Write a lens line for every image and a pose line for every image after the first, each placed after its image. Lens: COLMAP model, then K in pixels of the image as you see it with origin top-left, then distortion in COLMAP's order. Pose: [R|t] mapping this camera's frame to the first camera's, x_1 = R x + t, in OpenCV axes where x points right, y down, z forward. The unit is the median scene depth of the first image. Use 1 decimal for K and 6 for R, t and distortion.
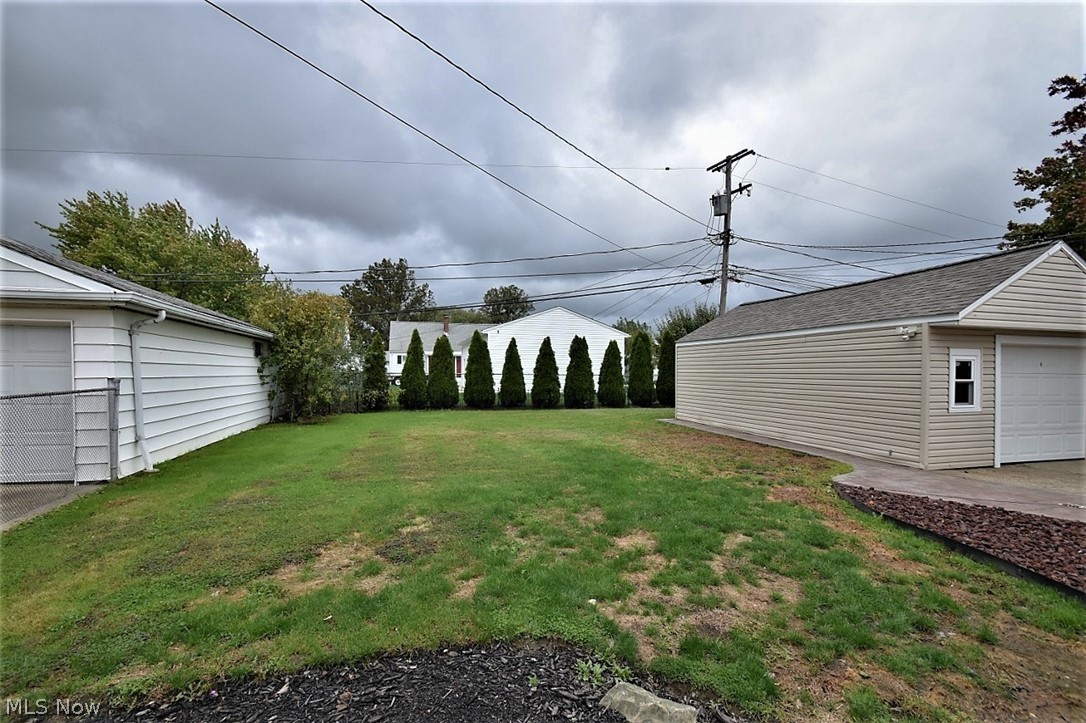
lens RADIAL K [[476.0, 0, 528.8], [0, 476.0, 377.5], [0, 0, 1]] dist [0.017409, -0.018024]
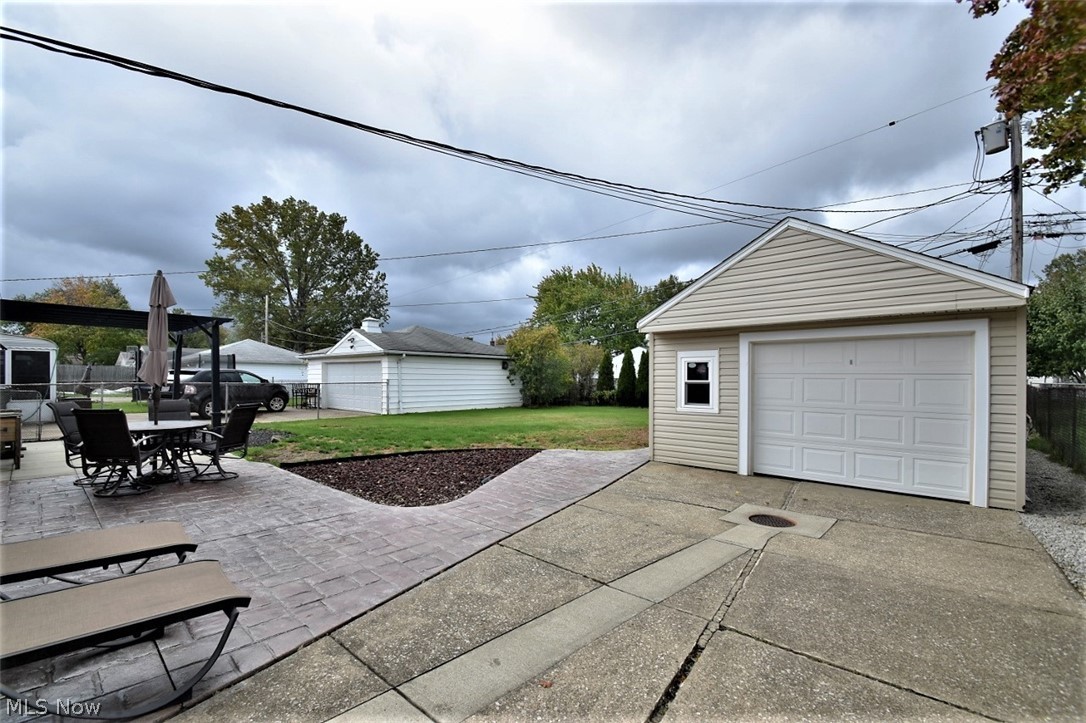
lens RADIAL K [[476.0, 0, 528.8], [0, 476.0, 377.5], [0, 0, 1]] dist [0.017409, -0.018024]
pose [[0.539985, -0.004662, -0.841662, 1.567559], [-0.009172, 0.999893, -0.011423, 0.012740], [0.841625, 0.013888, 0.539884, 0.140260]]
